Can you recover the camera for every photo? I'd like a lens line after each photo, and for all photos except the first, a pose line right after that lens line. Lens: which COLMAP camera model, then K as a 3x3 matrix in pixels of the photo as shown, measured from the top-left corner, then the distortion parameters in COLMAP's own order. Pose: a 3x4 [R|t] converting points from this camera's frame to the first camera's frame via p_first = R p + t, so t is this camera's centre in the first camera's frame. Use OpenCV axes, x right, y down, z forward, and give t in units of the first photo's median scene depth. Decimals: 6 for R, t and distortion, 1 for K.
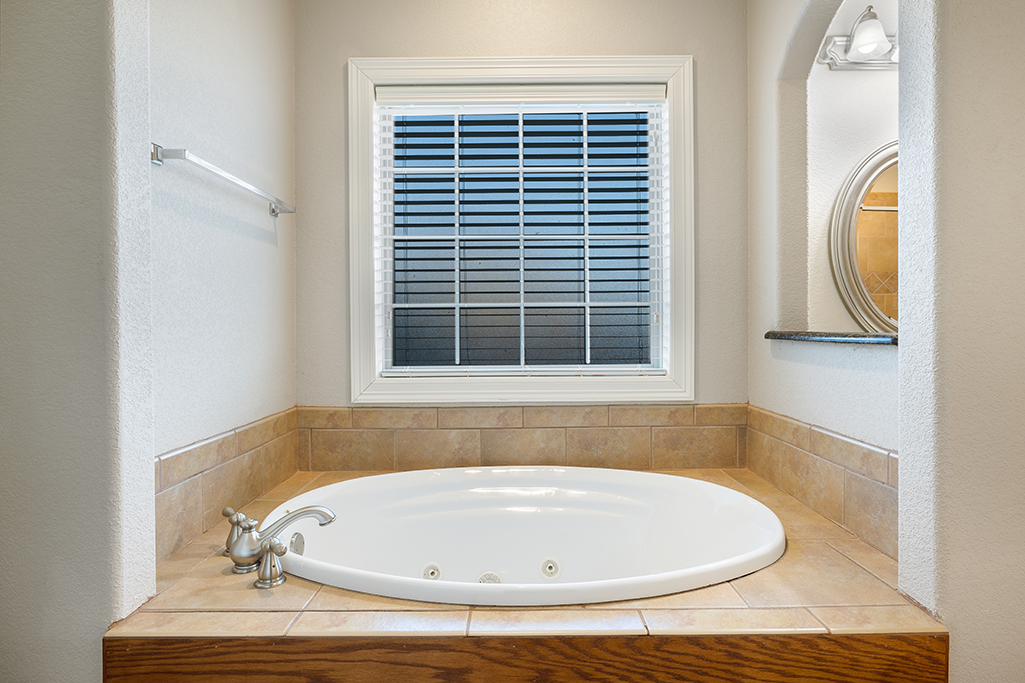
lens RADIAL K [[509.3, 0, 514.5], [0, 509.3, 335.4], [0, 0, 1]] dist [-0.005048, -0.000623]
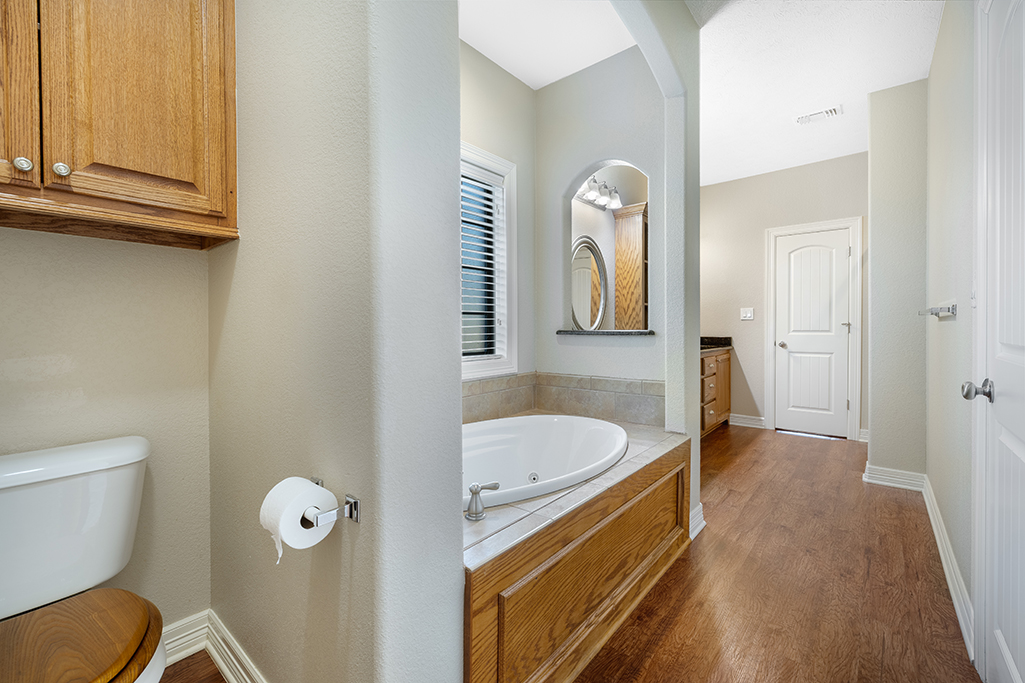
lens RADIAL K [[427.8, 0, 514.9], [0, 427.8, 336.1], [0, 0, 1]] dist [0.008148, -0.000855]
pose [[0.647743, -0.017694, 0.761653, -1.370723], [0.013904, 0.999838, 0.011402, -0.012323], [-0.761732, 0.003204, 0.647884, 0.183465]]
